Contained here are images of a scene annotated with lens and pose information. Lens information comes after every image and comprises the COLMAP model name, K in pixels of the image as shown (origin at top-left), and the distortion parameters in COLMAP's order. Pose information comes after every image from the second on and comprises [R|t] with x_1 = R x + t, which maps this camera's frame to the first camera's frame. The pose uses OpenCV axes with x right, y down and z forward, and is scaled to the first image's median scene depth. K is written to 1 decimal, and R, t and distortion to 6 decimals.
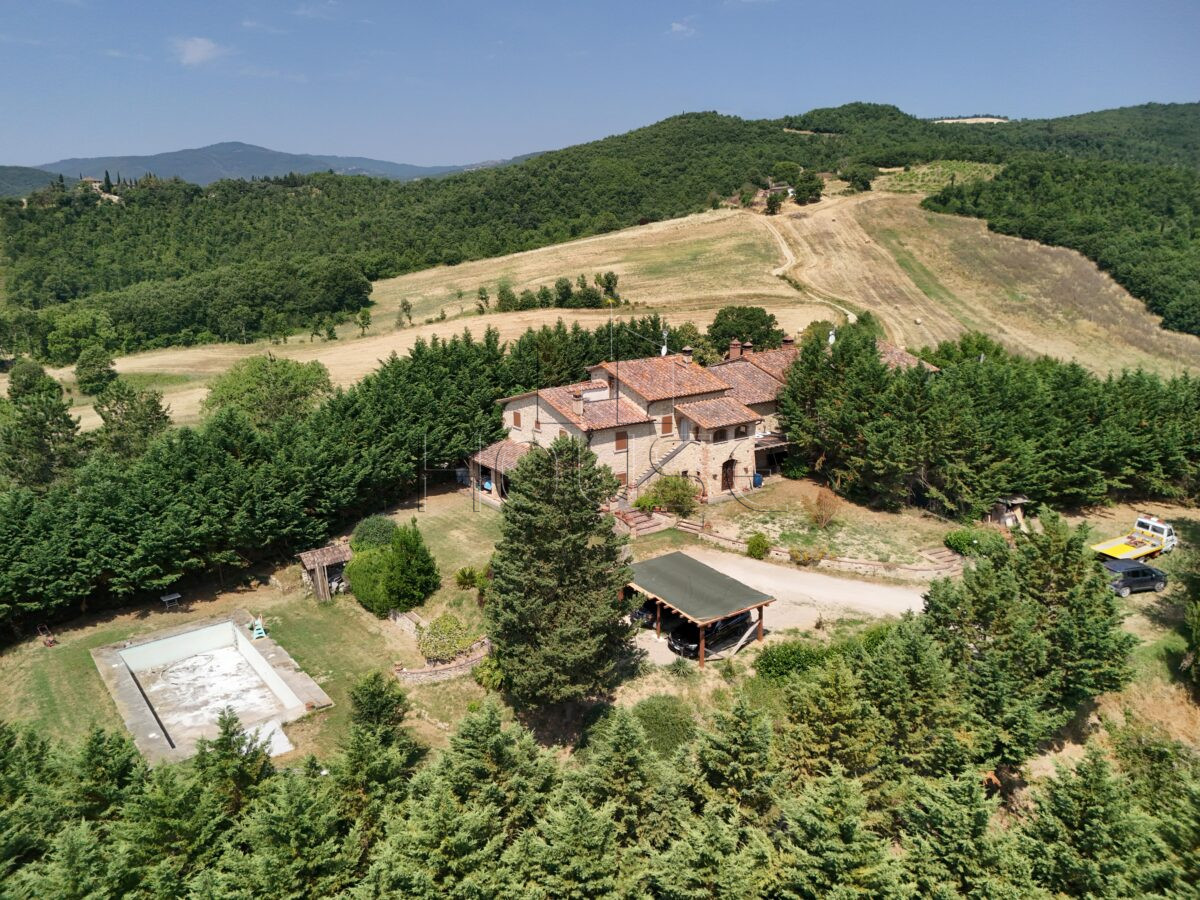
lens RADIAL K [[876.2, 0, 594.3], [0, 876.2, 449.7], [0, 0, 1]] dist [0.030829, -0.020444]
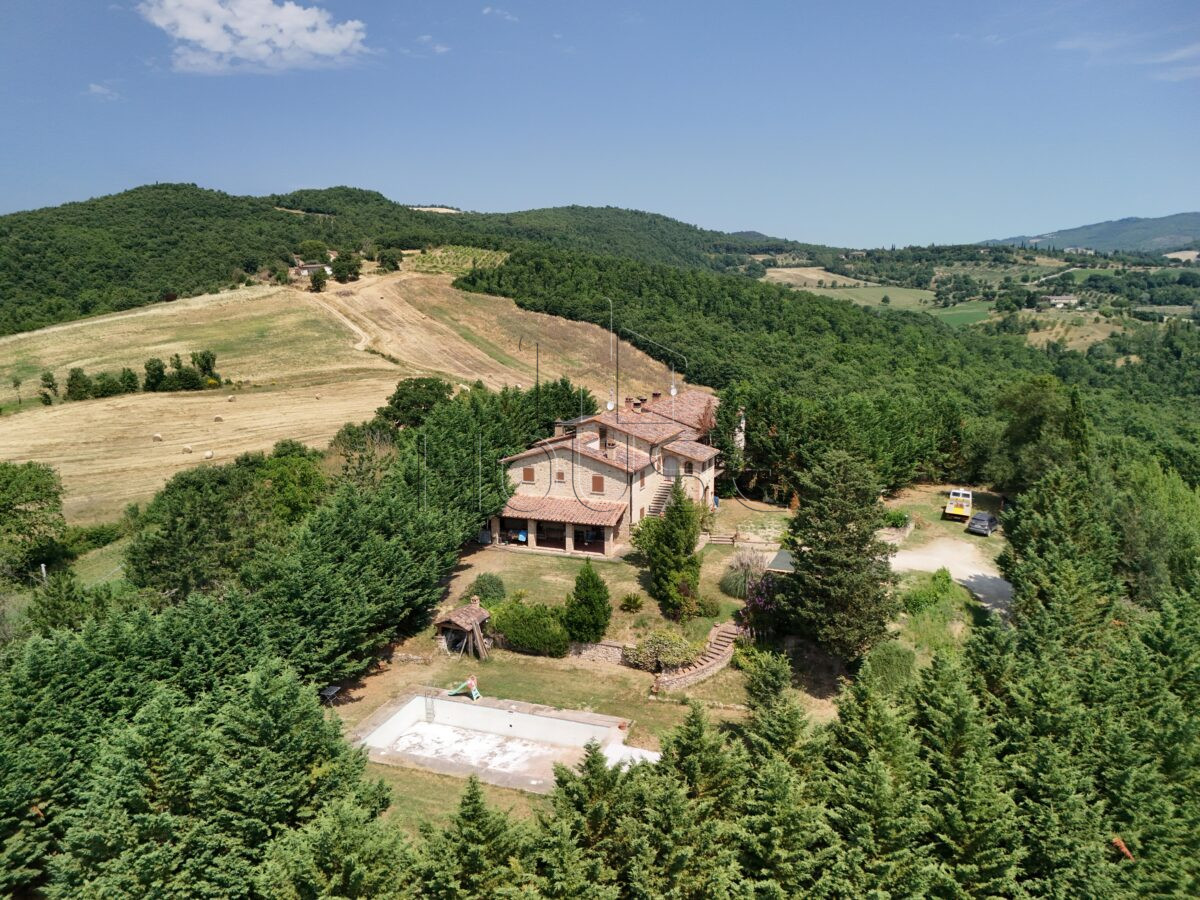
lens RADIAL K [[876.2, 0, 599.4], [0, 876.2, 452.8], [0, 0, 1]] dist [0.030829, -0.020444]
pose [[0.842083, -0.091018, 0.531613, -0.076544], [0.133787, 0.990103, -0.042404, -0.000450], [-0.522492, 0.106830, 0.845925, 0.003519]]
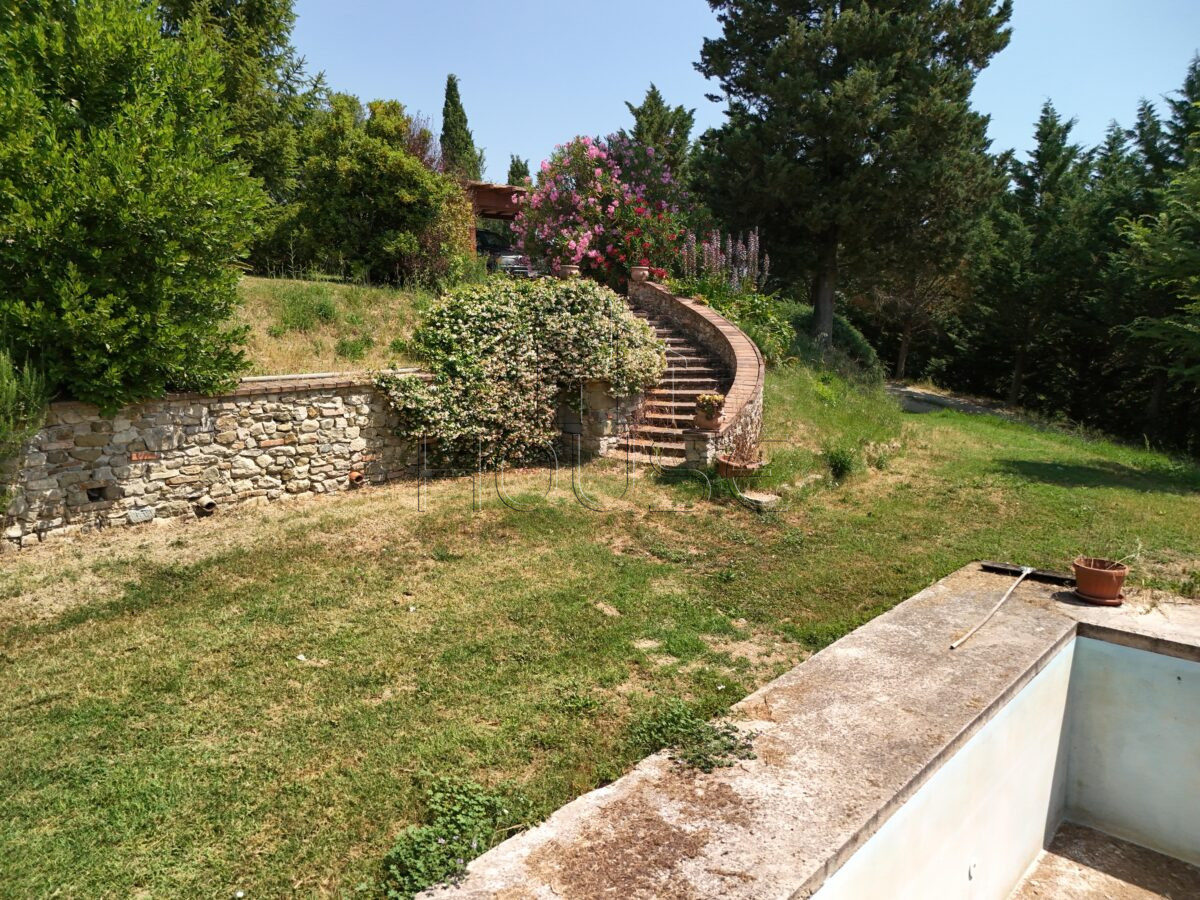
lens RADIAL K [[876.2, 0, 602.7], [0, 876.2, 450.7], [0, 0, 1]] dist [0.030829, -0.020444]
pose [[-0.188700, -0.150528, 0.970430, -0.039359], [0.254449, 0.946941, 0.196362, 0.017902], [-0.948498, 0.283978, -0.140386, 0.093976]]
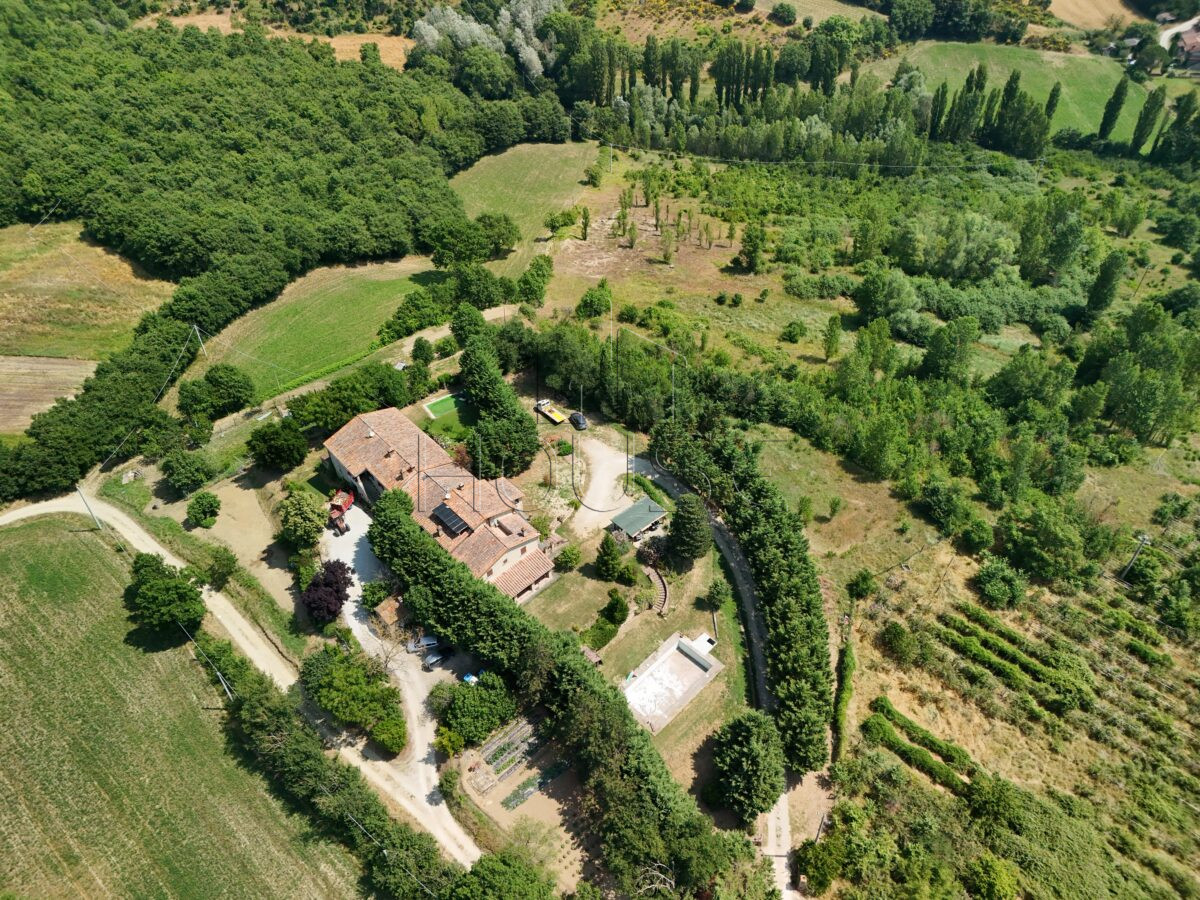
lens RADIAL K [[876.2, 0, 607.6], [0, 876.2, 440.8], [0, 0, 1]] dist [0.030829, -0.020444]
pose [[-0.154437, -0.655425, 0.739302, -0.167701], [0.252753, 0.697170, 0.670873, -0.180428], [-0.955126, 0.290468, 0.057992, 0.074873]]
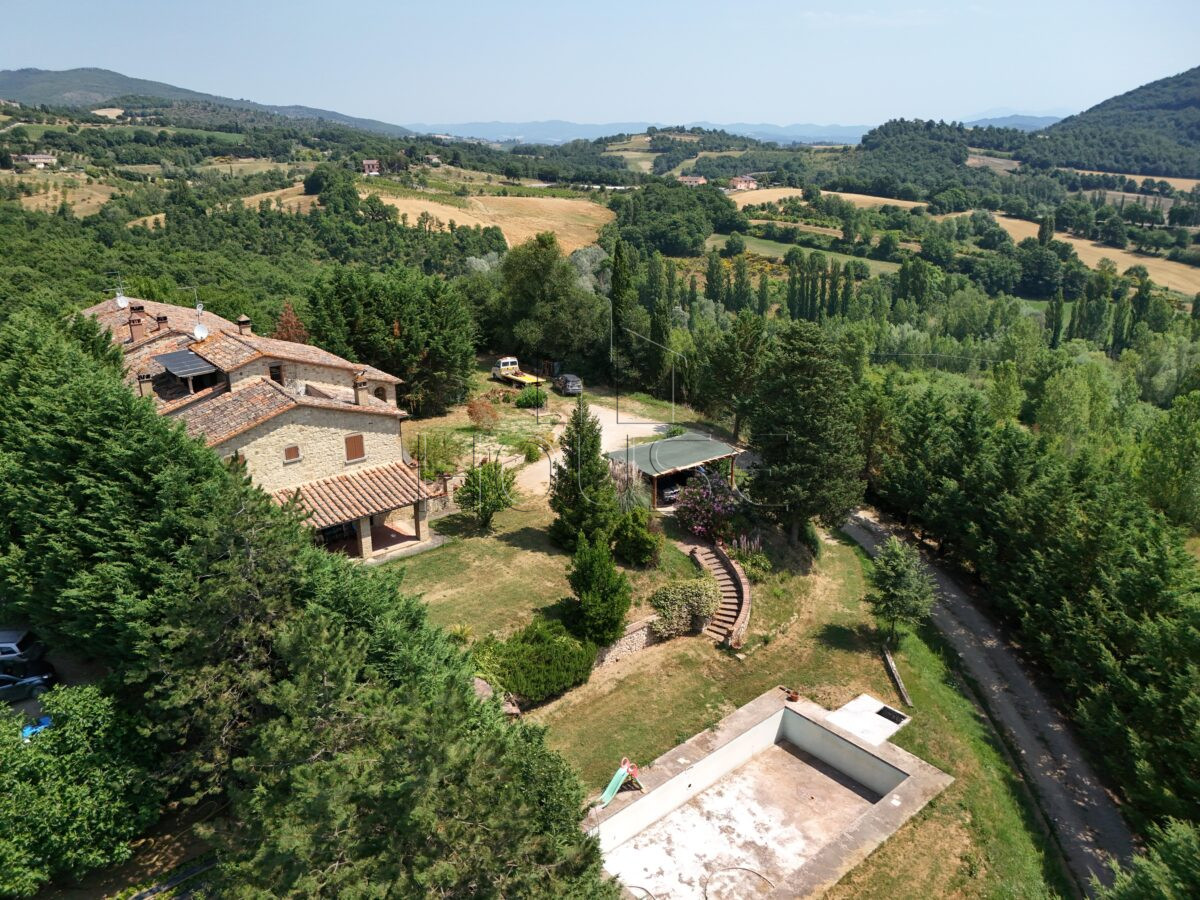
lens RADIAL K [[876.2, 0, 599.0], [0, 876.2, 456.2], [0, 0, 1]] dist [0.030829, -0.020444]
pose [[-0.065161, -0.321094, 0.944803, -0.091857], [0.257958, 0.909212, 0.326789, -0.023698], [-0.963956, 0.265014, 0.023584, 0.093995]]
